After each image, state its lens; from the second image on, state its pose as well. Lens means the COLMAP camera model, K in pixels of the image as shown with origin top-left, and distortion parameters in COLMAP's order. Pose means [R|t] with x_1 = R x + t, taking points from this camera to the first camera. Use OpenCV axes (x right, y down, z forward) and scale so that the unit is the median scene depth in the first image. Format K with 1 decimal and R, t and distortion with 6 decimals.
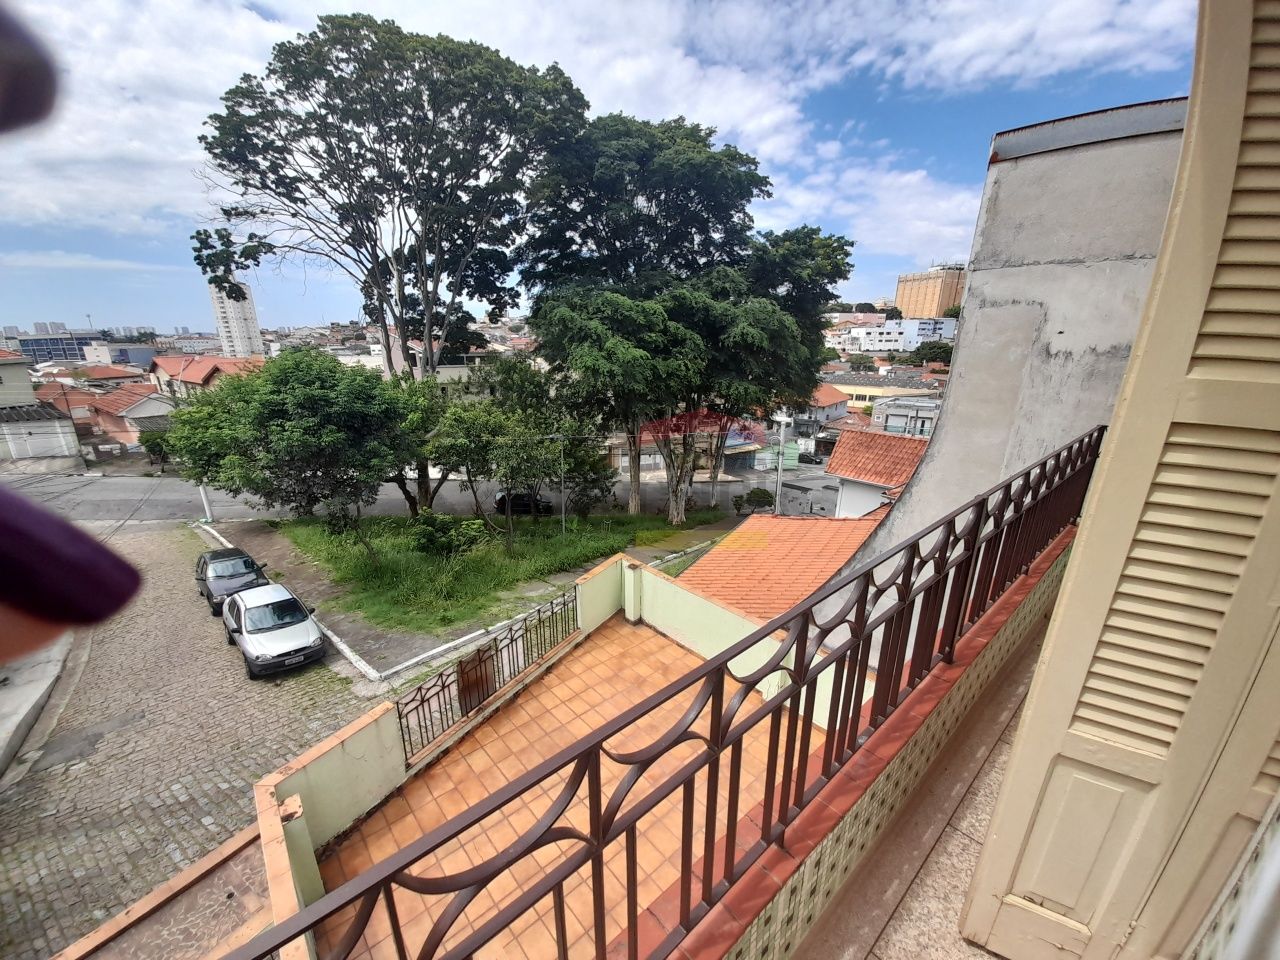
lens RADIAL K [[508.3, 0, 641.5], [0, 508.3, 510.3], [0, 0, 1]] dist [-0.004198, -0.007827]
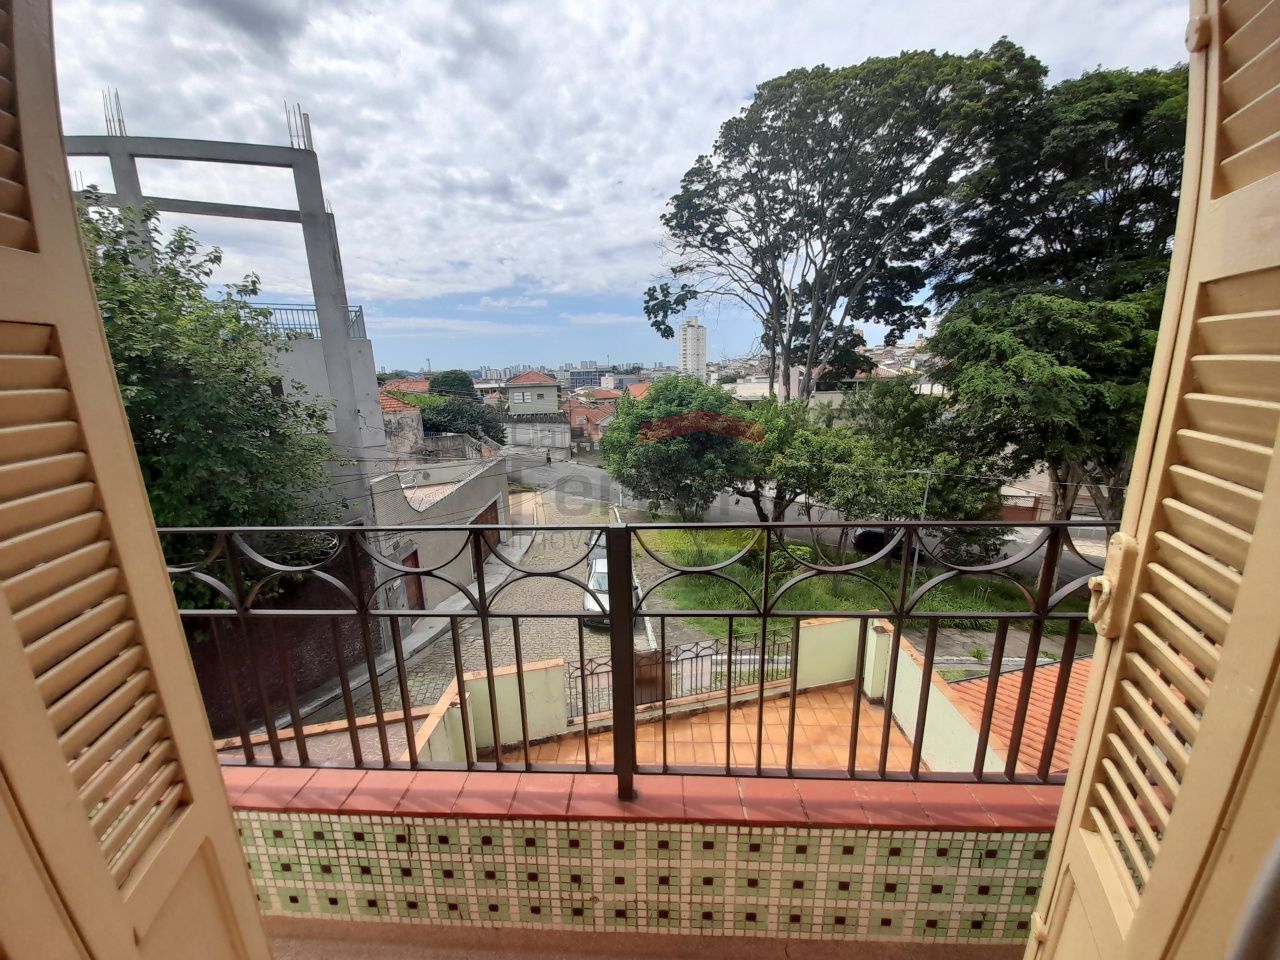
lens RADIAL K [[508.3, 0, 613.4], [0, 508.3, 510.8], [0, 0, 1]] dist [-0.004198, -0.007827]
pose [[0.689191, 0.167597, -0.704931, 0.082908], [-0.203513, 0.978493, 0.033667, -0.005161], [0.695413, 0.120260, 0.708476, 0.047829]]
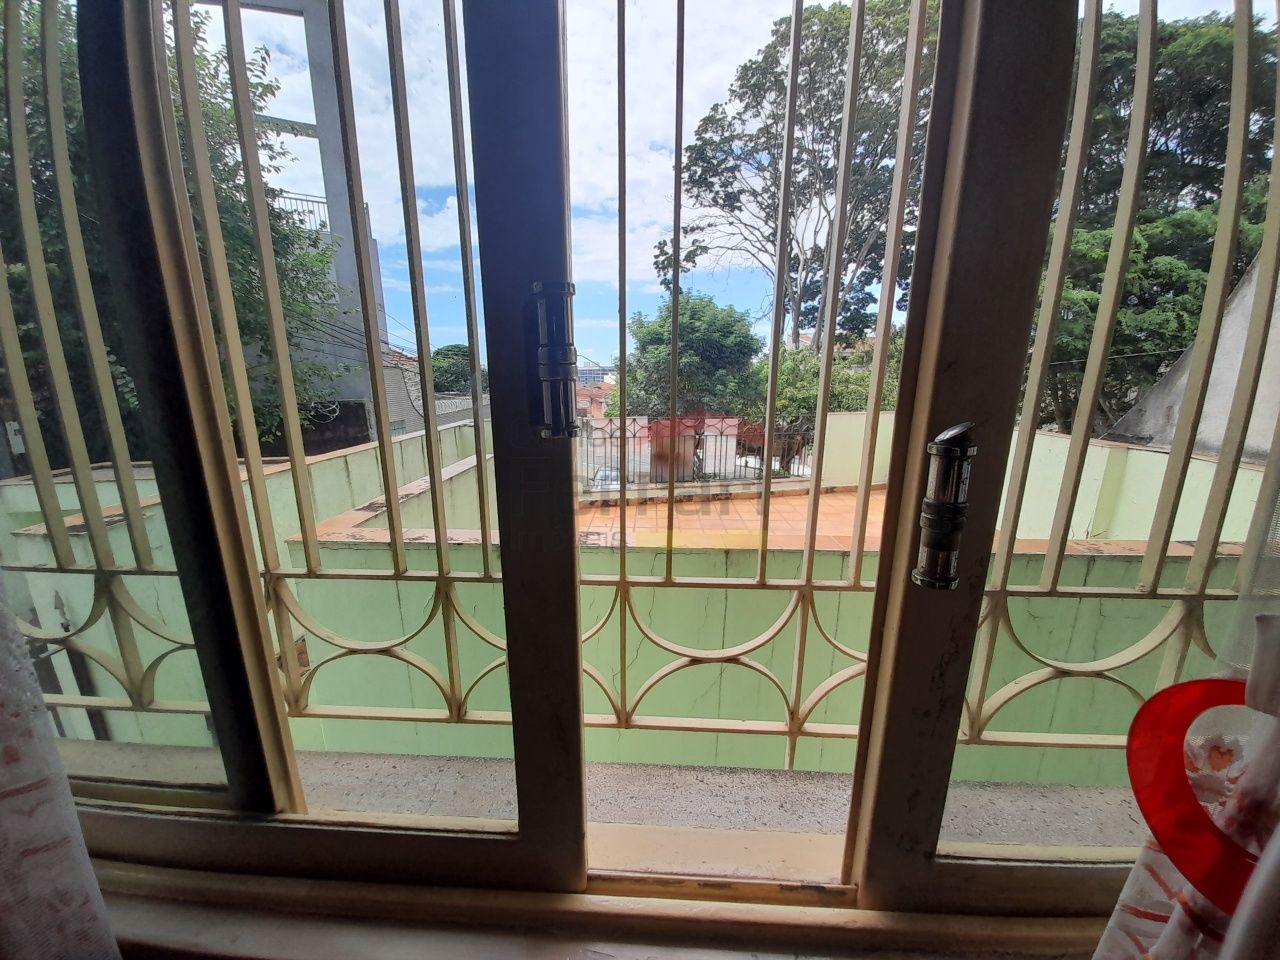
lens RADIAL K [[508.3, 0, 614.5], [0, 508.3, 520.7], [0, 0, 1]] dist [-0.004198, -0.007827]
pose [[0.688790, 0.182358, -0.701651, 0.083091], [-0.231602, 0.972479, 0.025390, 0.127811], [0.686971, 0.145015, 0.712068, 0.073212]]
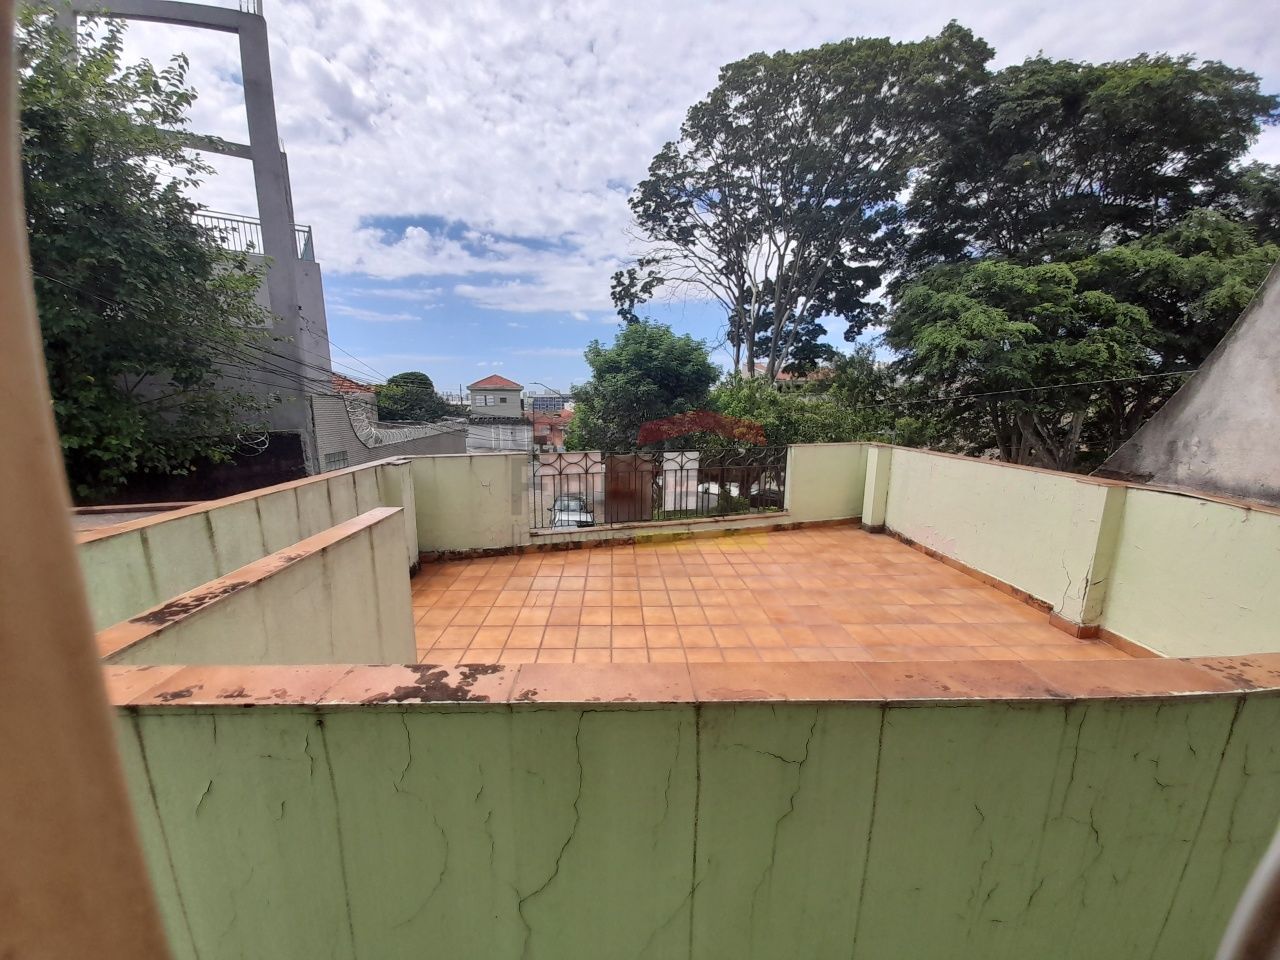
lens RADIAL K [[508.3, 0, 616.2], [0, 508.3, 521.8], [0, 0, 1]] dist [-0.004198, -0.007827]
pose [[0.742740, 0.134917, -0.655847, 0.070852], [-0.211493, 0.976617, -0.038609, 0.120483], [0.635302, 0.167383, 0.753906, 0.089647]]
